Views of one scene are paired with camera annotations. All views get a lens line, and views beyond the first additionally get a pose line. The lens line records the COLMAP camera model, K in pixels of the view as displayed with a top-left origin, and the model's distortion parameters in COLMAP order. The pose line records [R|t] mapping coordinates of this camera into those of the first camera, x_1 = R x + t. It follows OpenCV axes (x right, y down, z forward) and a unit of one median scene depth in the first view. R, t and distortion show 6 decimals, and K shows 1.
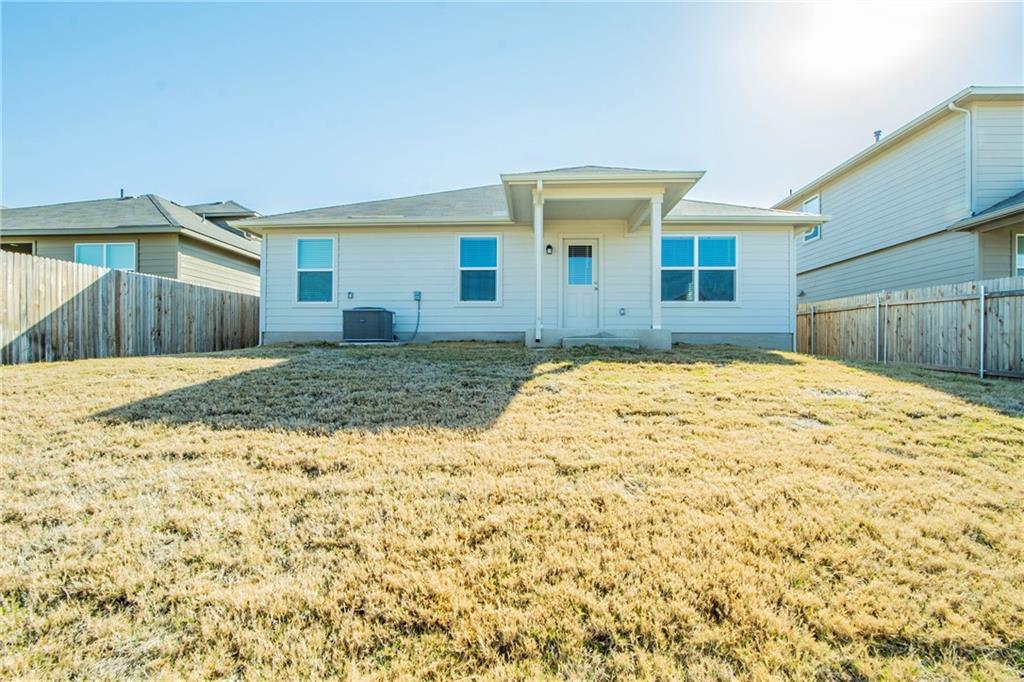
lens RADIAL K [[464.1, 0, 512.1], [0, 464.1, 351.8], [0, 0, 1]] dist [-0.034762, 0.000100]
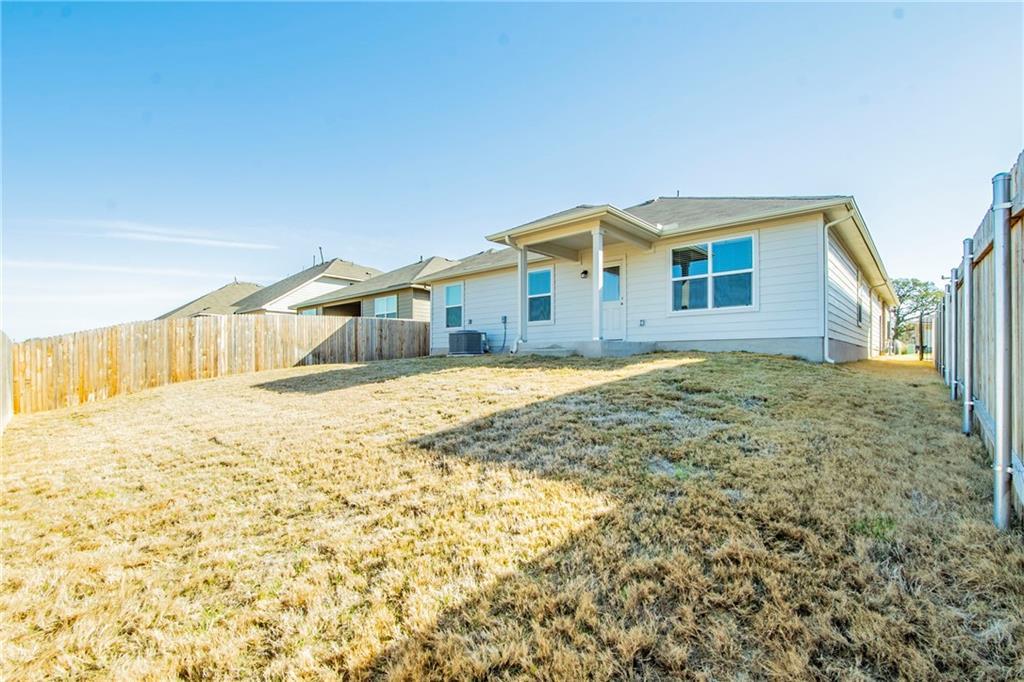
lens RADIAL K [[464.1, 0, 514.2], [0, 464.1, 350.2], [0, 0, 1]] dist [-0.034762, 0.000100]
pose [[0.773711, -0.020201, -0.633216, 0.698744], [0.005610, 0.999671, -0.025036, 0.004019], [0.633513, 0.015818, 0.773570, -0.037322]]
